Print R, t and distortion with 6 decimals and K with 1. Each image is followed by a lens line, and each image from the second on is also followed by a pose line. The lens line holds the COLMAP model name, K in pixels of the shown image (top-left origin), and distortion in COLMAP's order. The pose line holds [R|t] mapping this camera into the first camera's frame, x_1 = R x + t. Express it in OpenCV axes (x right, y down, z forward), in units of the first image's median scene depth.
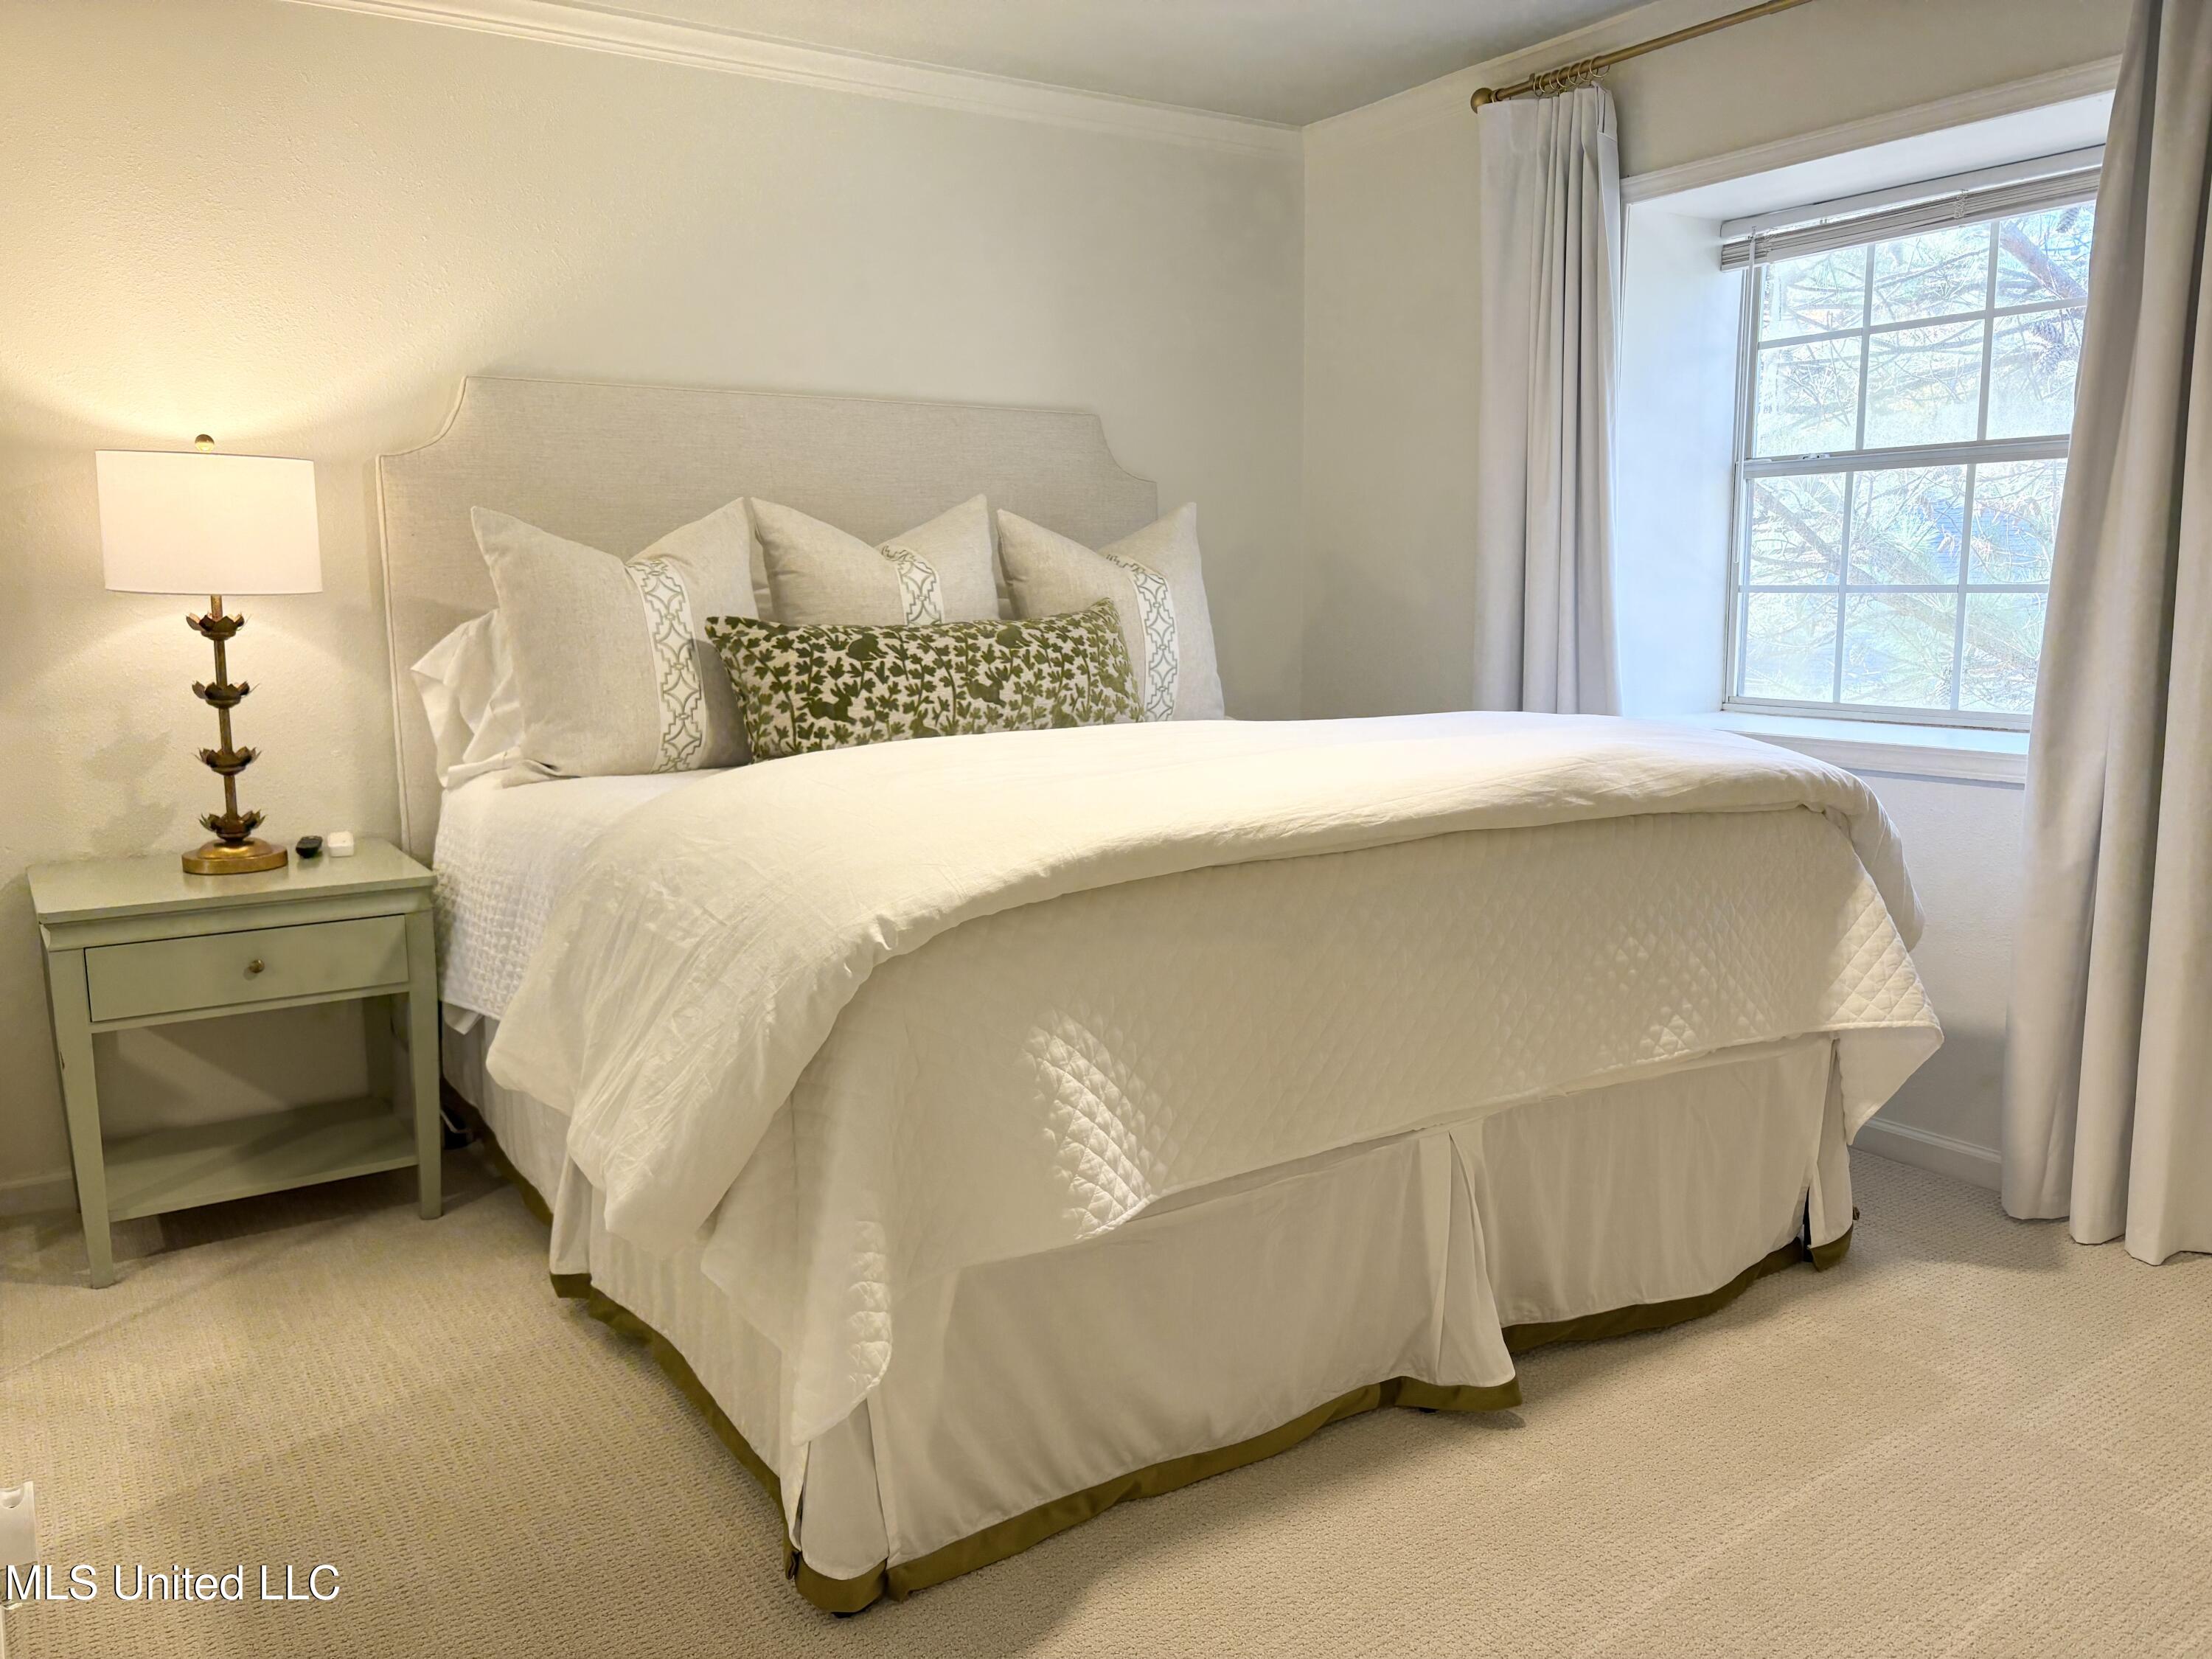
lens RADIAL K [[1664.3, 0, 1100.9], [0, 1664.3, 832.7], [0, 0, 1]] dist [0.154876, -0.405319]
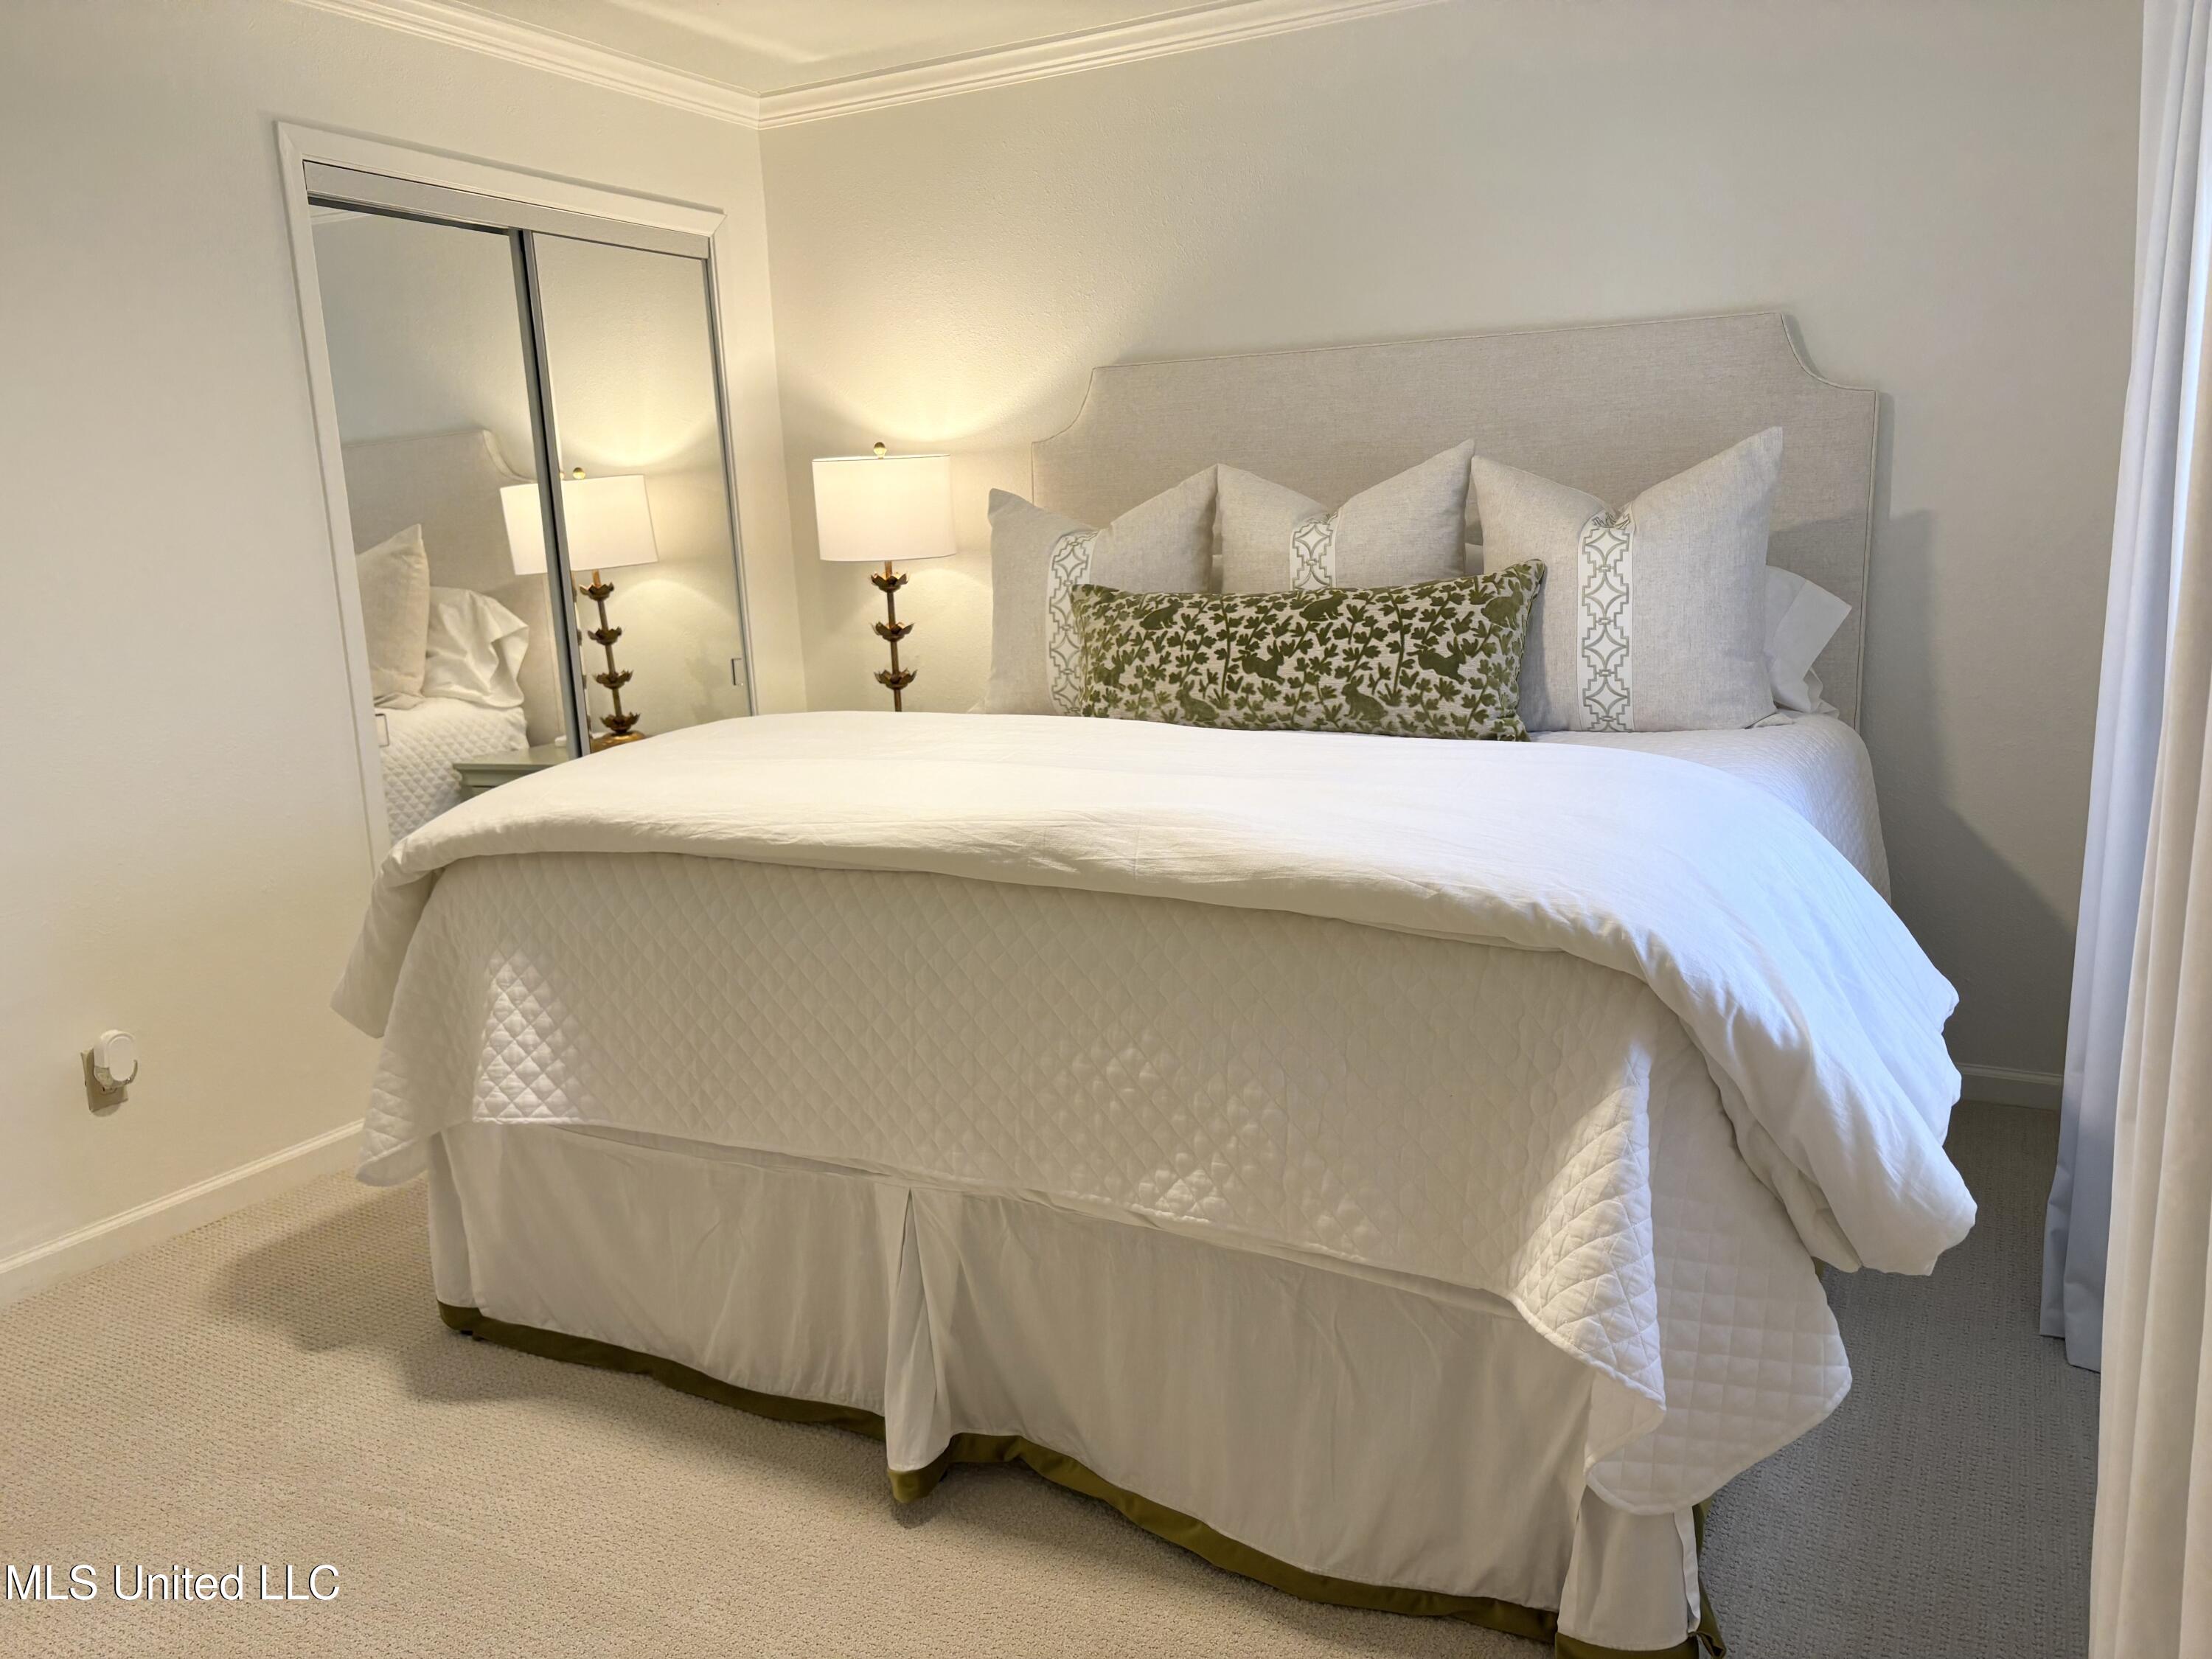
lens RADIAL K [[1664.3, 0, 1100.9], [0, 1664.3, 832.7], [0, 0, 1]] dist [0.154876, -0.405319]
pose [[0.468216, 0.157791, -0.869411, 0.767623], [-0.097272, 0.987151, 0.126775, -0.107152], [0.878244, 0.025211, 0.477548, 0.481230]]
